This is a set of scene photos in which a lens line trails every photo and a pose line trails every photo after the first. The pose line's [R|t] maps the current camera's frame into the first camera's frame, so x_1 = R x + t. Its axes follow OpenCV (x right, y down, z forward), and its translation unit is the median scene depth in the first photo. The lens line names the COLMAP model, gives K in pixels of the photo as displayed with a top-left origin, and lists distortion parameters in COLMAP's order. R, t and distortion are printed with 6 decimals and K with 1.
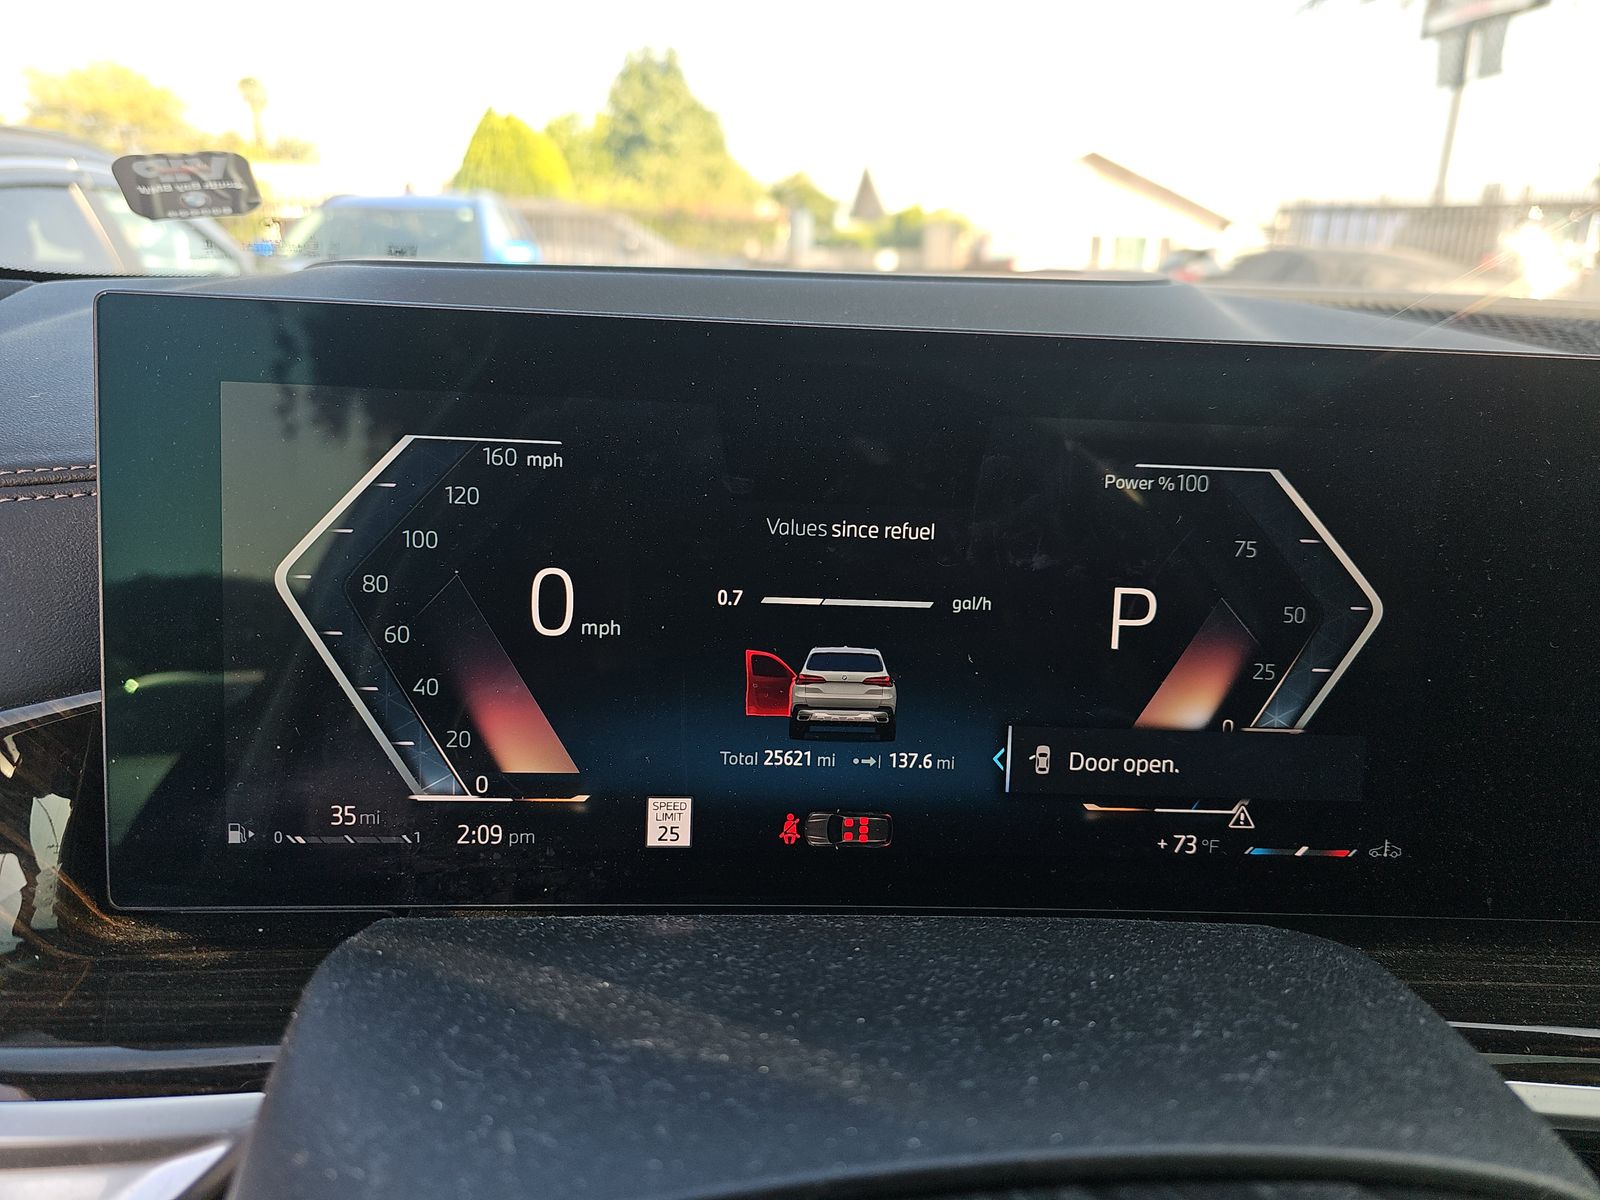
lens RADIAL K [[1065.0, 0, 800.0], [0, 1065.0, 600.0], [0, 0, 1]] dist [-0.031519, -0.000852]
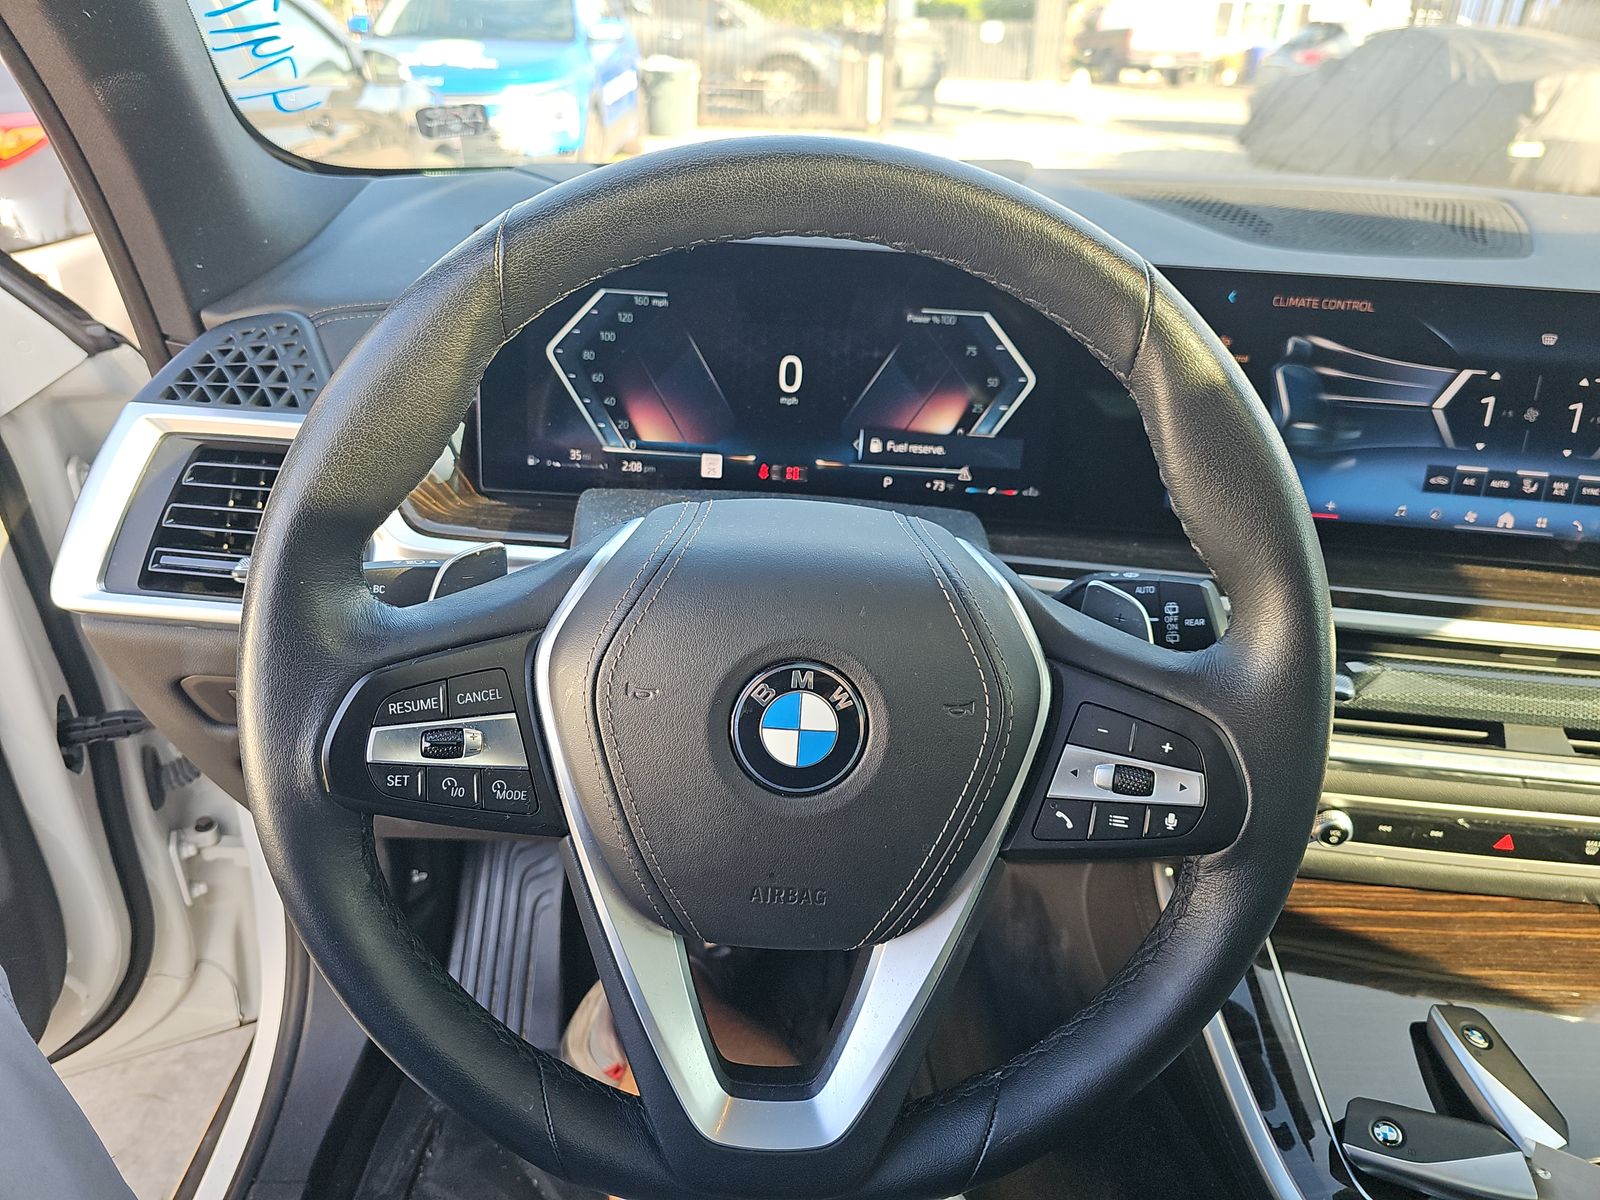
lens RADIAL K [[1060.7, 0, 800.0], [0, 1060.7, 600.0], [0, 0, 1]] dist [0.063902, -0.057276]
pose [[0.995182, 0.047548, -0.085745, 0.281268], [-0.031707, 0.983620, 0.177442, 0.080042], [0.092777, -0.173868, 0.980389, -1.307514]]
